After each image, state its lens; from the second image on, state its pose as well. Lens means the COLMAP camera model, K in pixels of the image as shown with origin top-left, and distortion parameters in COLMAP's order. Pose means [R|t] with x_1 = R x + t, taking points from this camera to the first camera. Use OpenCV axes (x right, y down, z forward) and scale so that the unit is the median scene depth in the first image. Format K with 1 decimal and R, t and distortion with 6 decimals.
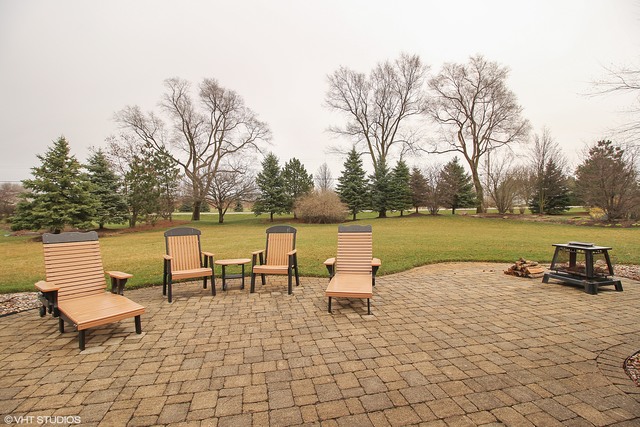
lens RADIAL K [[299.7, 0, 317.5], [0, 299.7, 213.8], [0, 0, 1]] dist [-0.018540, -0.001307]
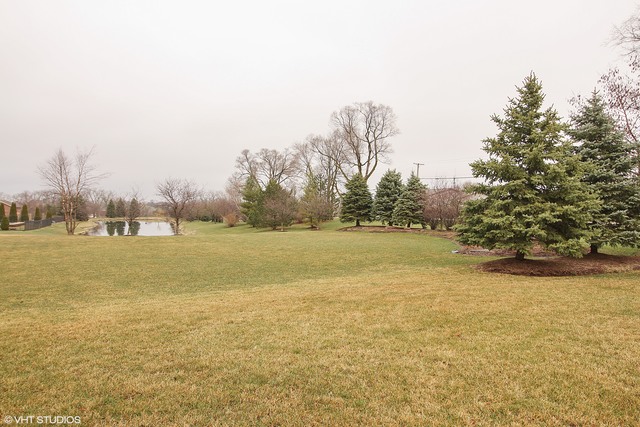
lens RADIAL K [[472.0, 0, 319.0], [0, 472.0, 213.5], [0, 0, 1]] dist [-0.000287, -0.001183]
pose [[0.439078, 0.009572, -0.898398, -0.277923], [-0.026384, 0.999649, -0.002244, -0.003252], [0.898062, 0.024689, 0.439176, 0.300753]]
